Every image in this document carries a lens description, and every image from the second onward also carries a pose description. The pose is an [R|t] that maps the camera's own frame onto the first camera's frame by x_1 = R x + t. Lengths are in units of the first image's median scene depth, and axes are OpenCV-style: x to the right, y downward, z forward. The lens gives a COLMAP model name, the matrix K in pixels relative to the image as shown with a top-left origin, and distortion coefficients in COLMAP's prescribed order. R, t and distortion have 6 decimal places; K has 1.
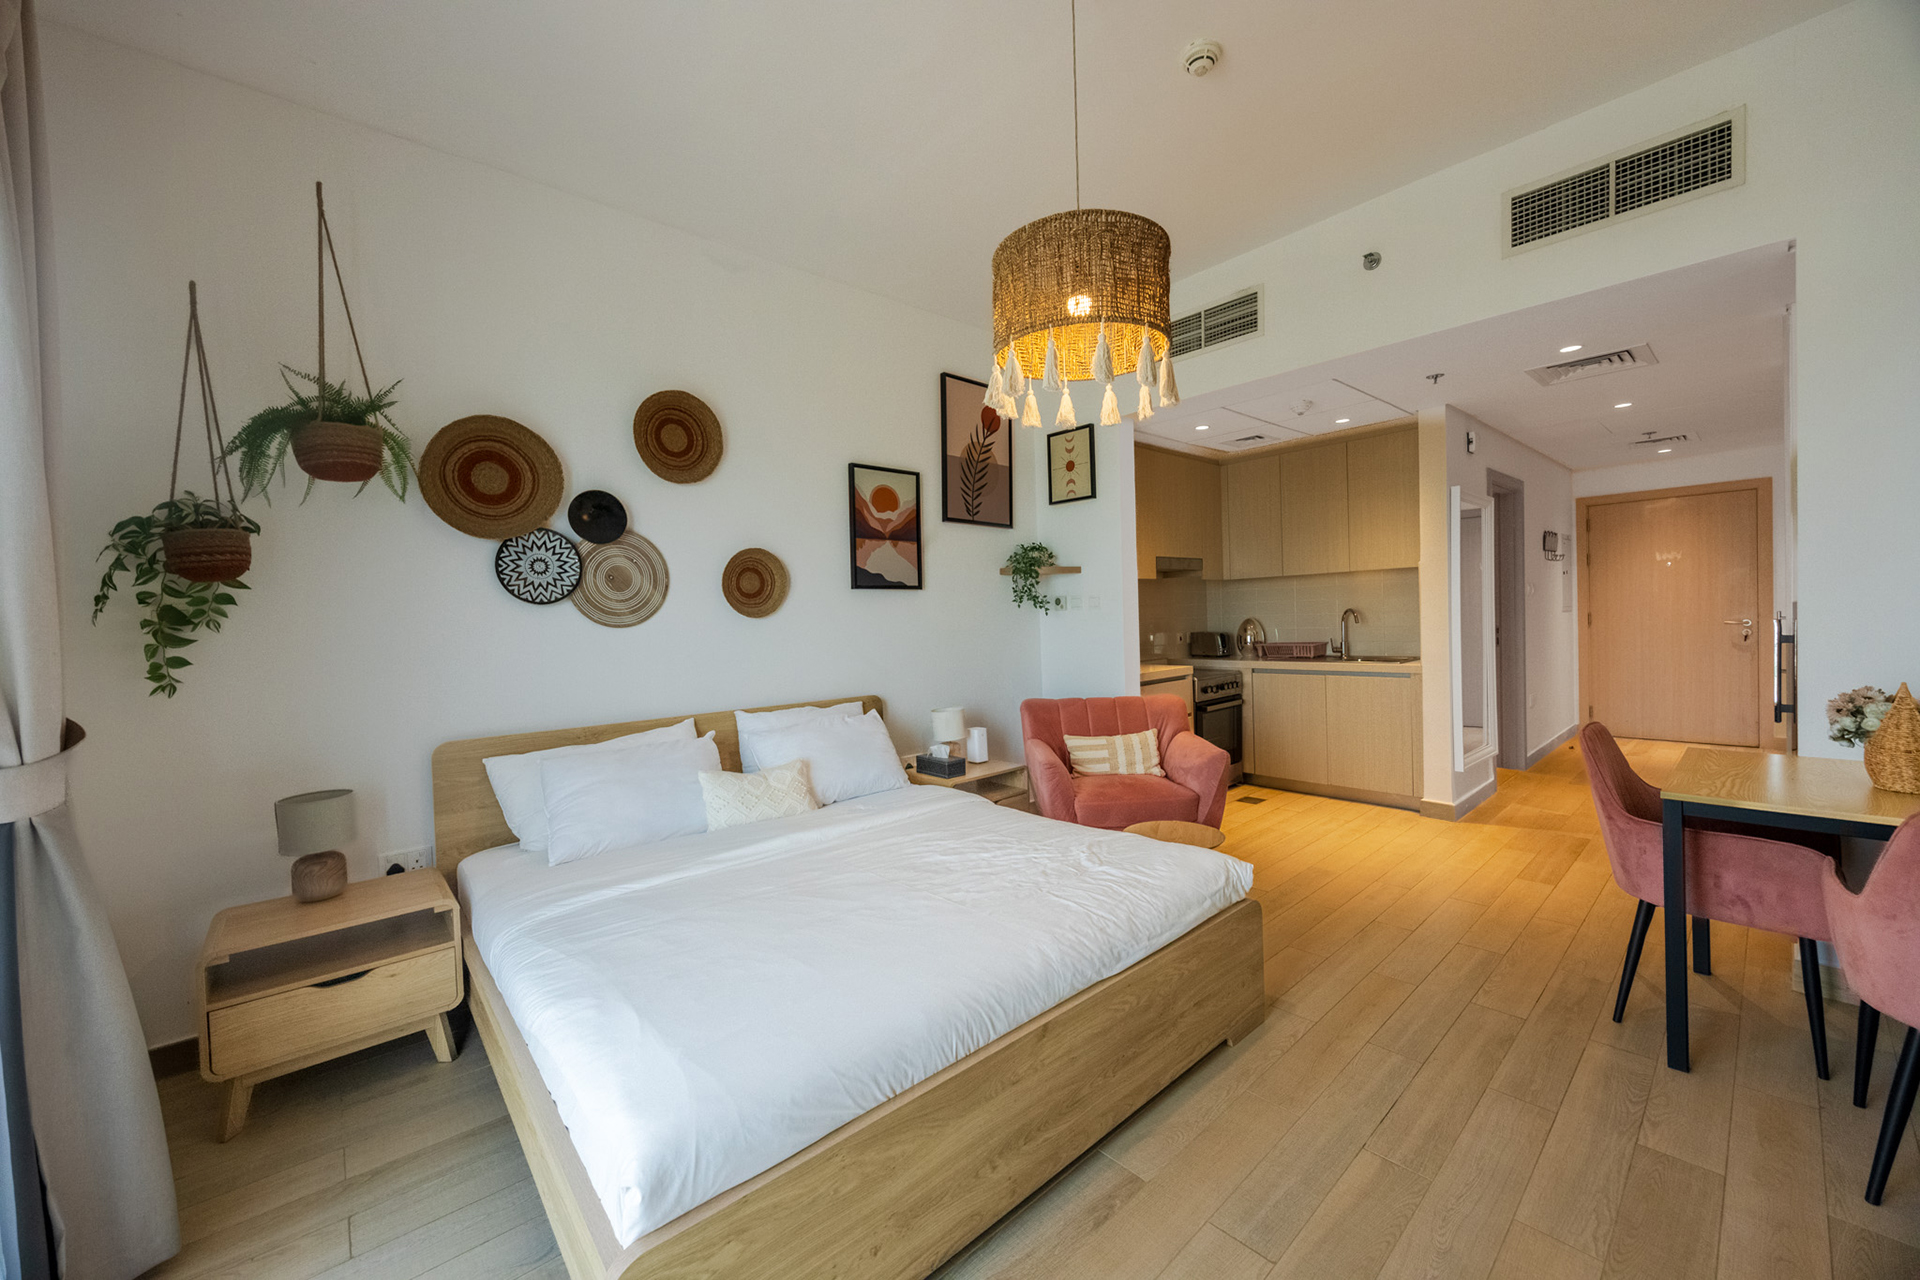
lens RADIAL K [[731.0, 0, 966.5], [0, 731.0, 636.1], [0, 0, 1]] dist [-0.003436, 0.000099]
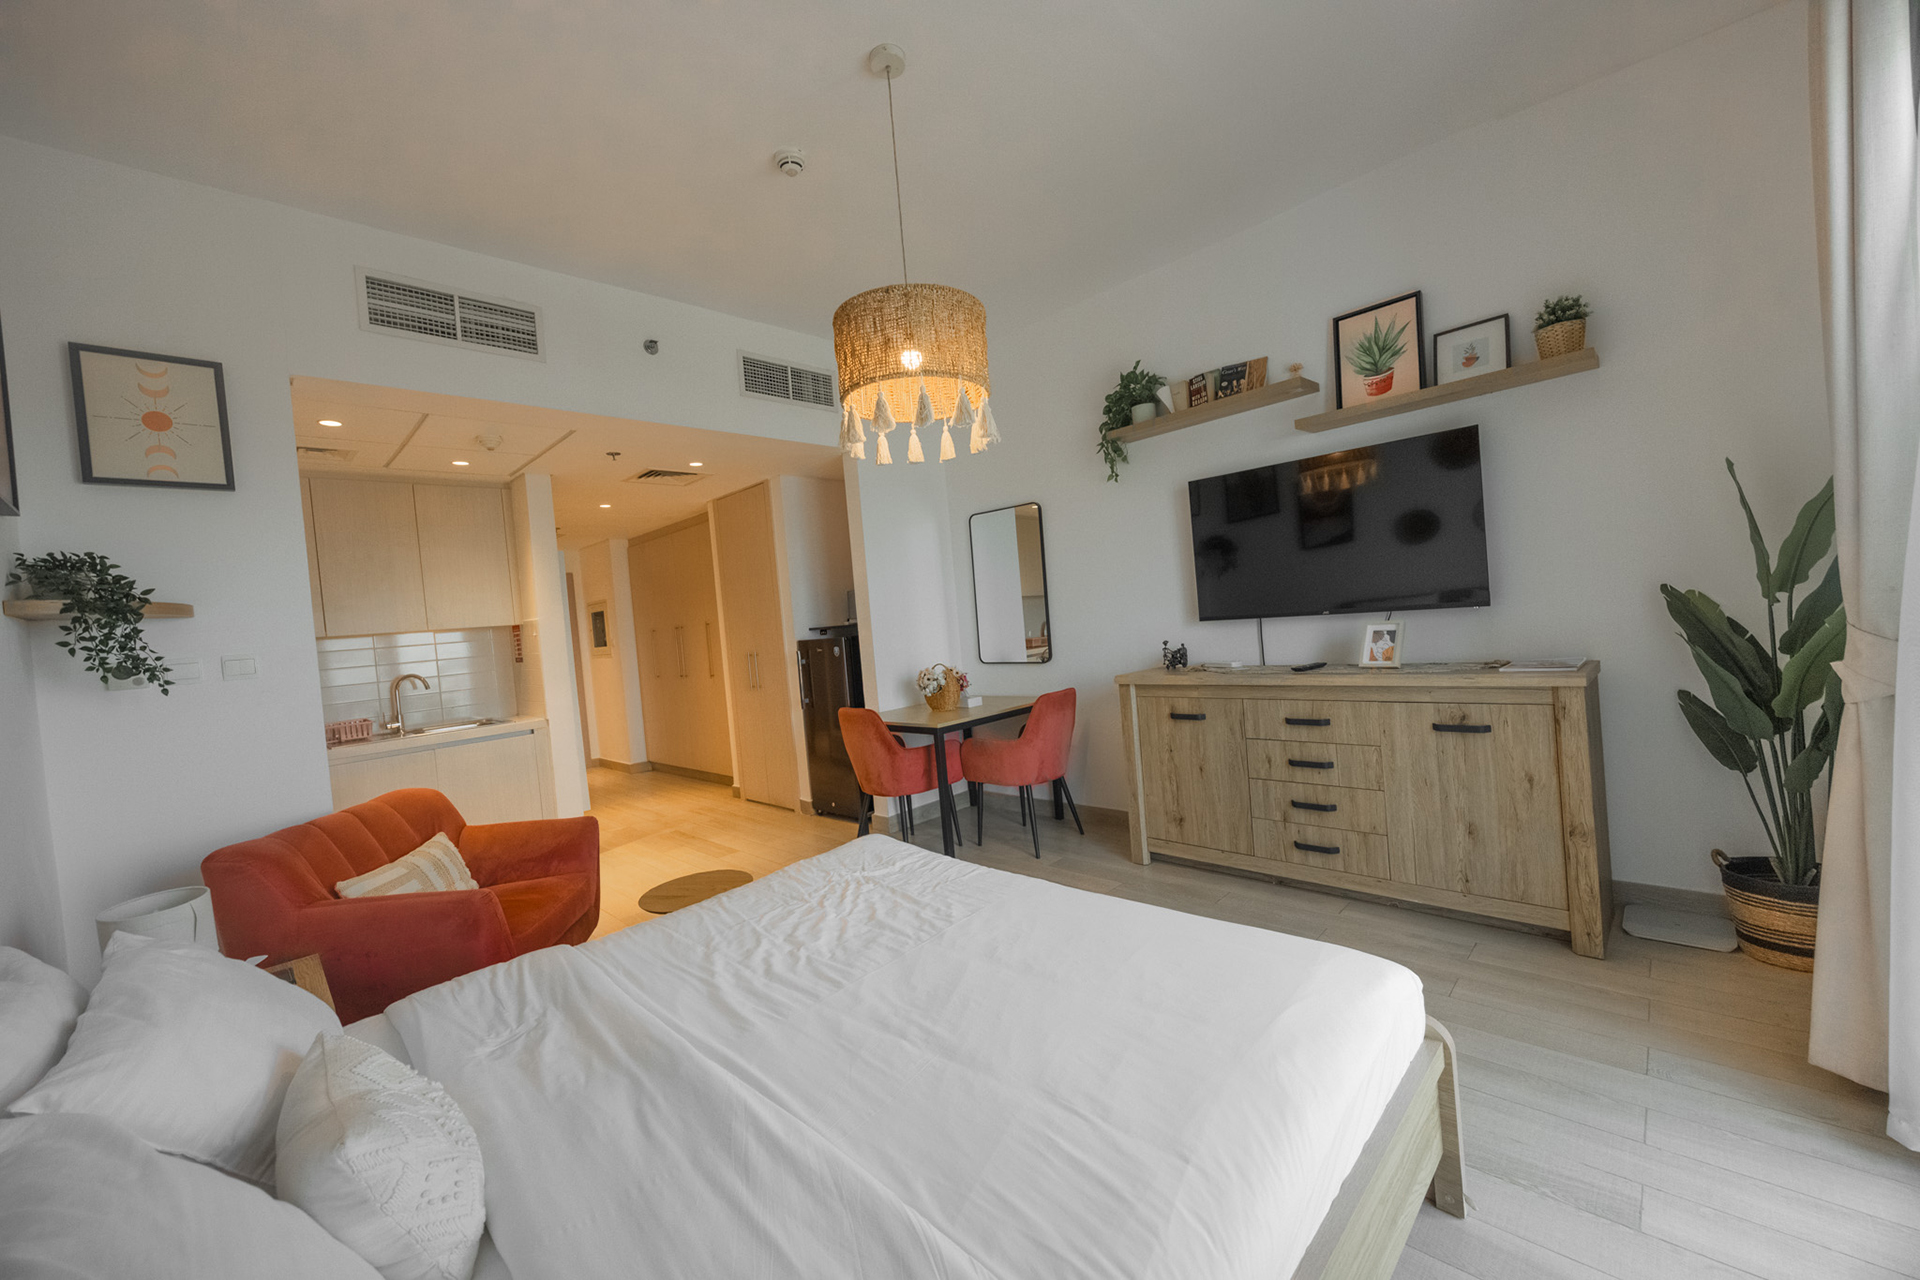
lens RADIAL K [[731.7, 0, 970.6], [0, 731.7, 637.6], [0, 0, 1]] dist [-0.001183, 0.000061]
pose [[-0.066699, 0.012420, 0.997696, -0.512261], [0.117778, 0.993030, -0.004488, 0.001212], [-0.990797, 0.117207, -0.067697, 0.530125]]
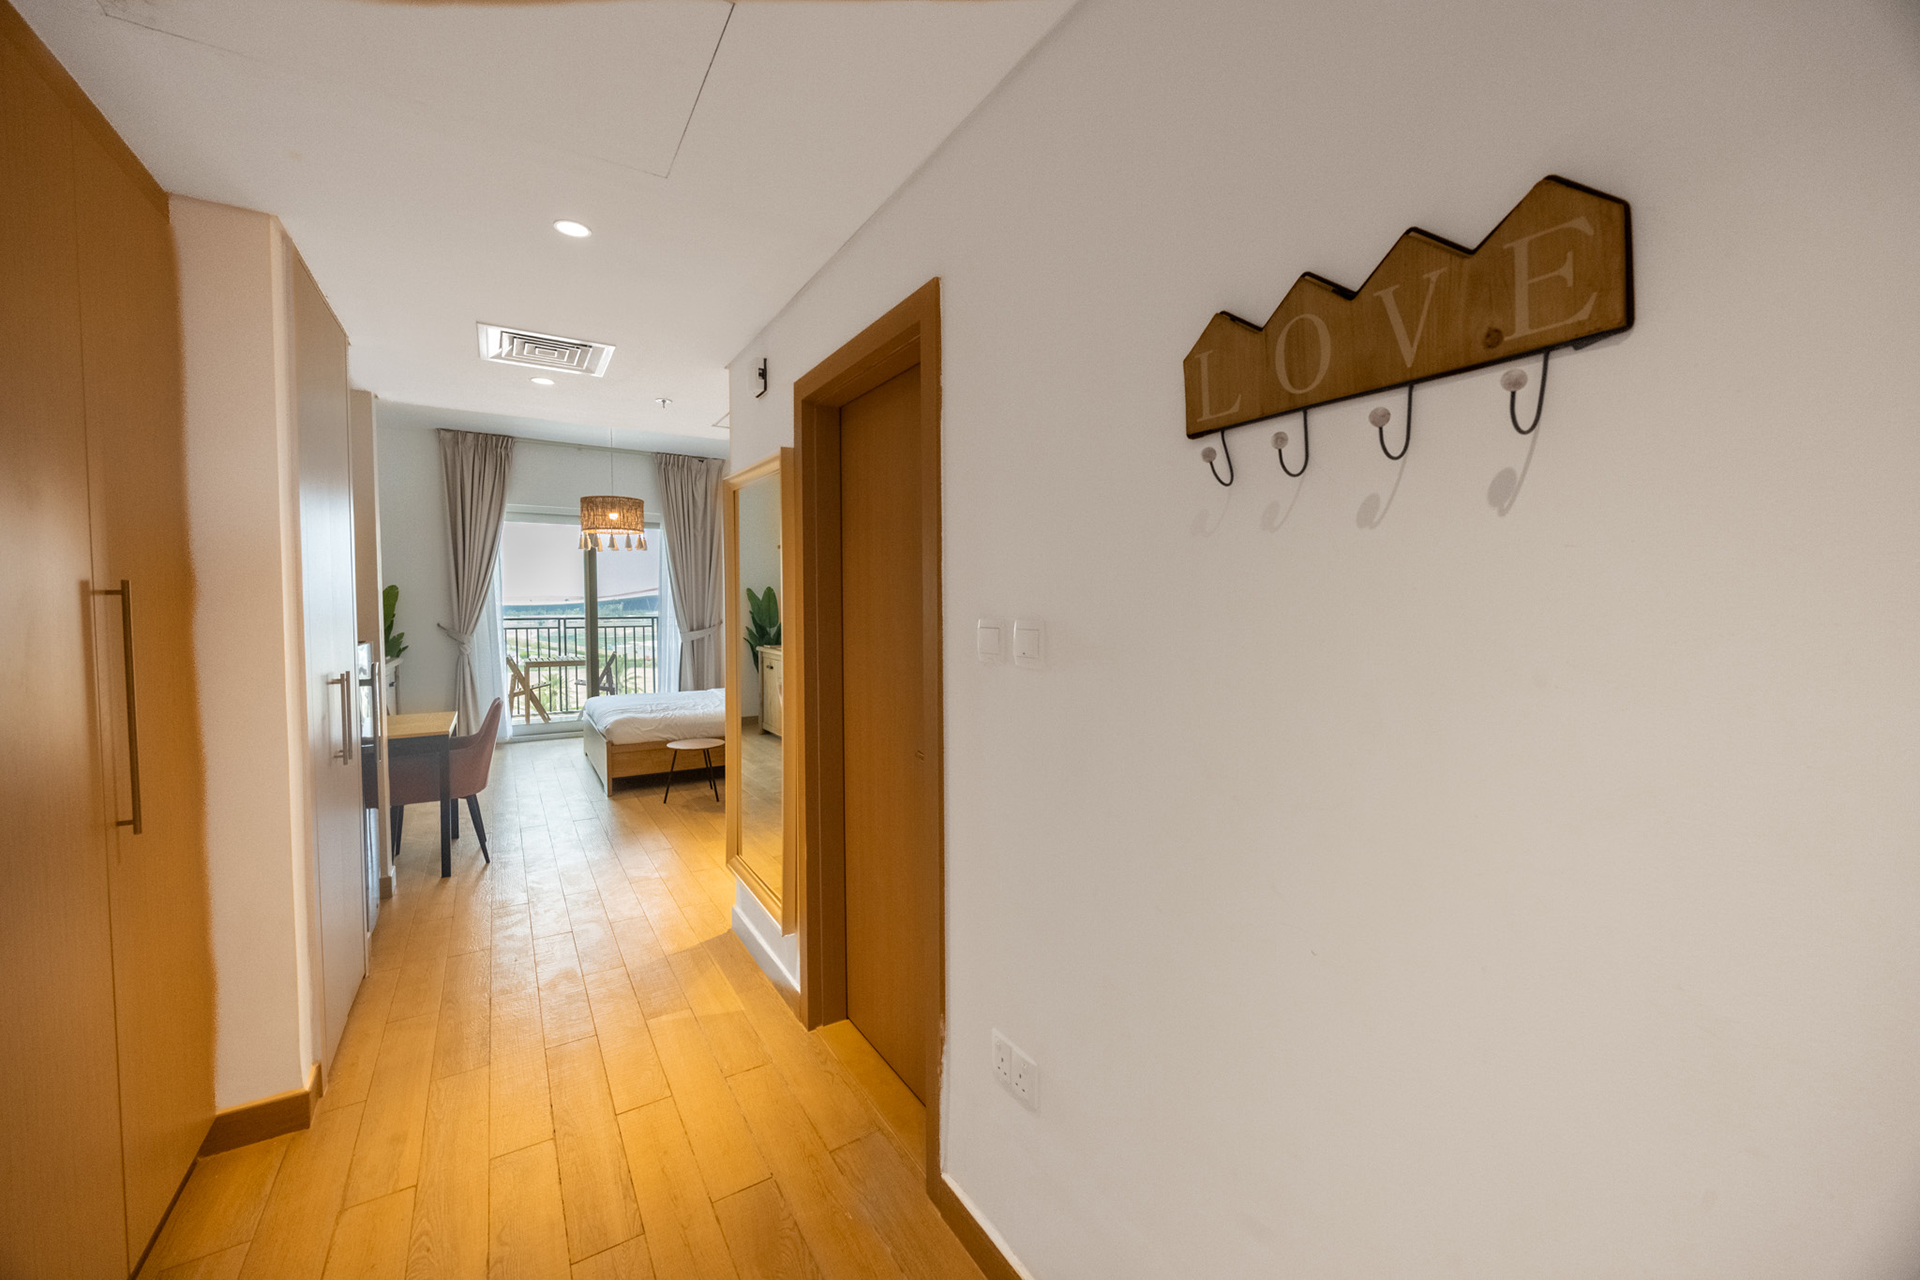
lens RADIAL K [[734.9, 0, 966.7], [0, 734.9, 632.4], [0, 0, 1]] dist [-0.002190, -0.000230]
pose [[-0.159584, 0.074069, -0.984402, 1.507352], [-0.022679, 0.996643, 0.078666, -0.126242], [0.986924, 0.034879, -0.157368, 1.500975]]
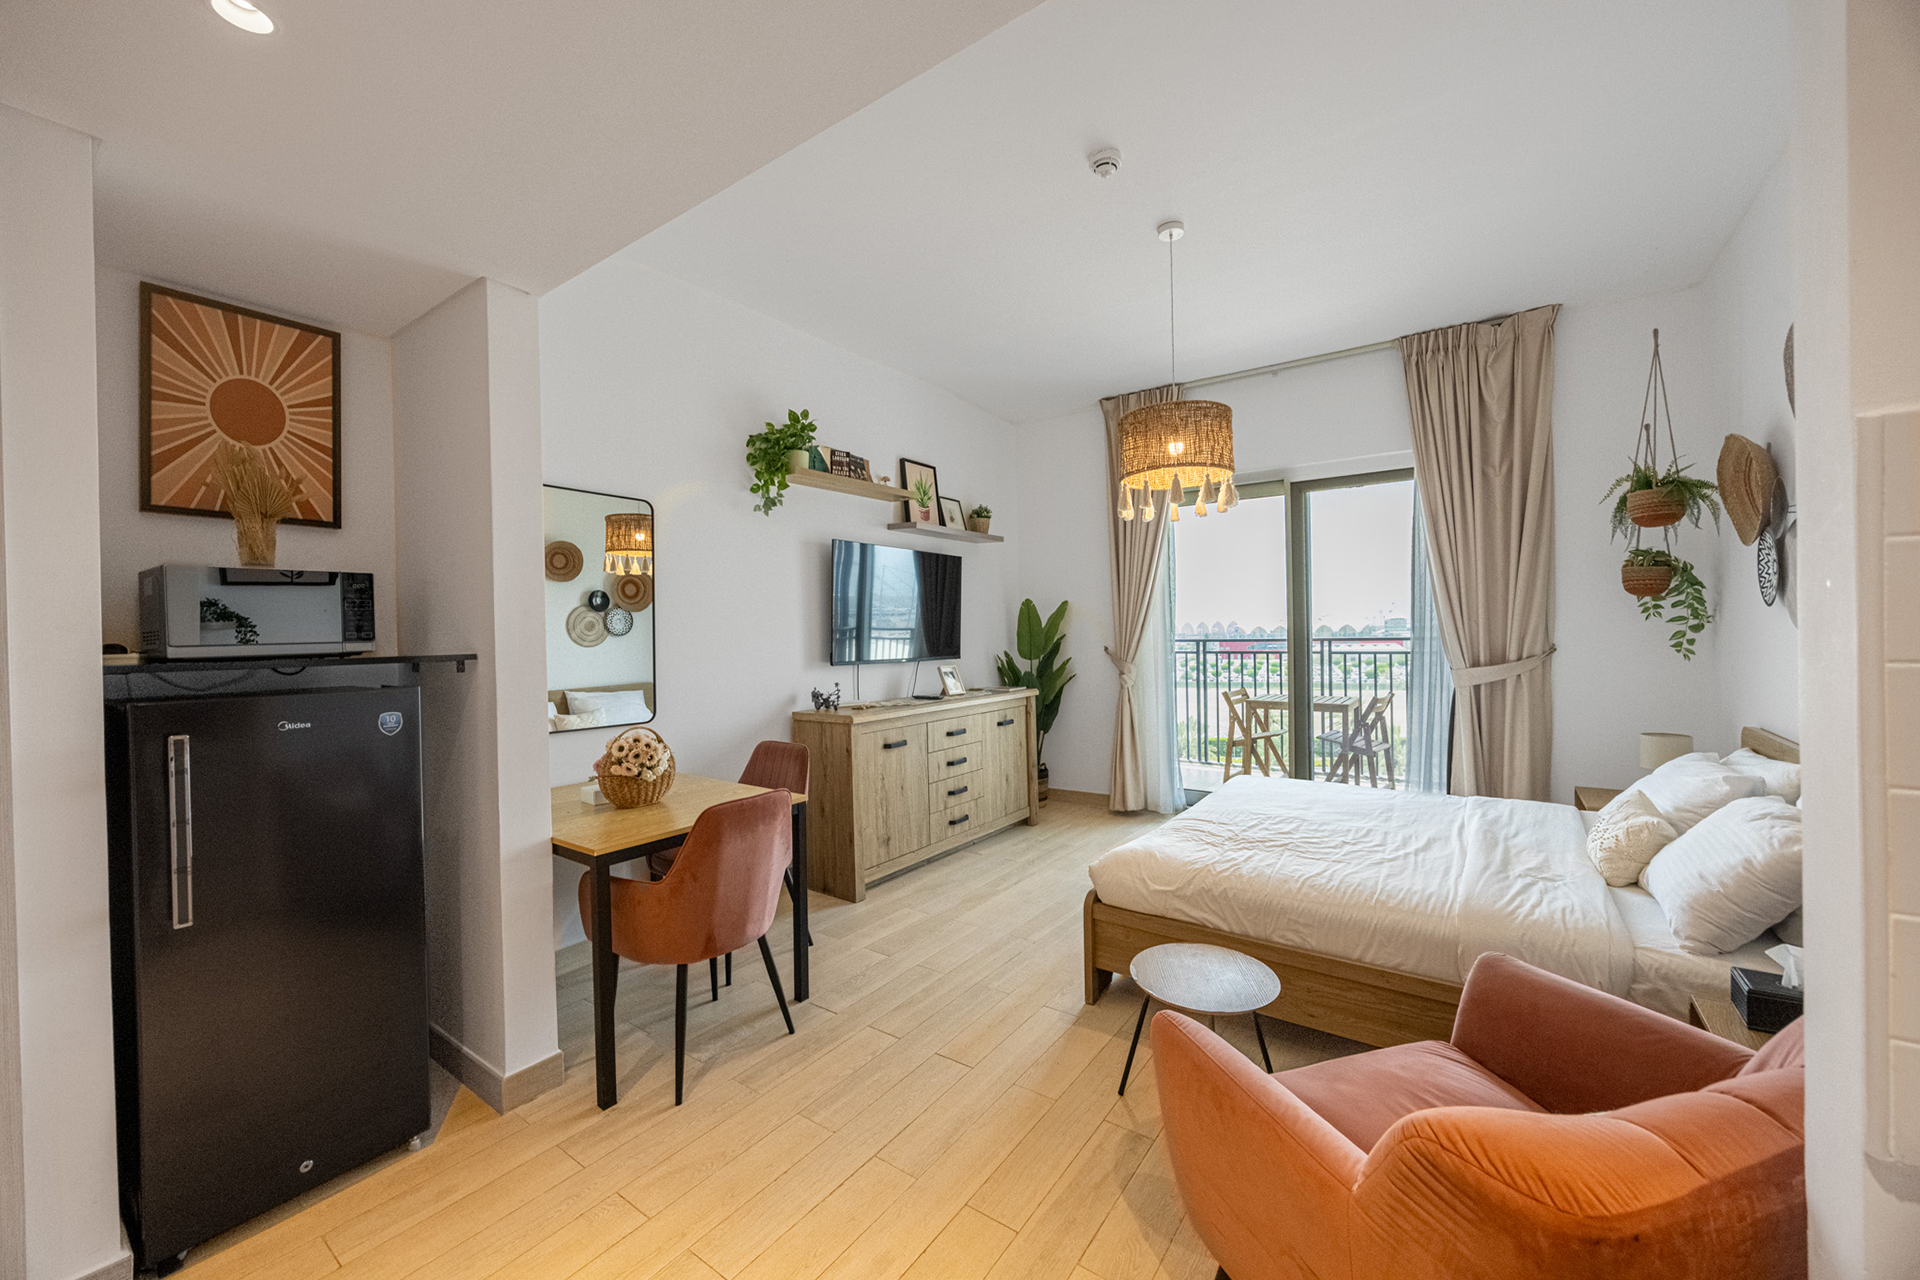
lens RADIAL K [[731.7, 0, 970.6], [0, 731.7, 637.6], [0, 0, 1]] dist [-0.001183, 0.000061]
pose [[-0.972463, 0.055640, -0.226316, 0.494434], [0.046437, 0.997871, 0.045789, -0.070162], [0.228382, 0.034019, -0.972977, 1.252444]]
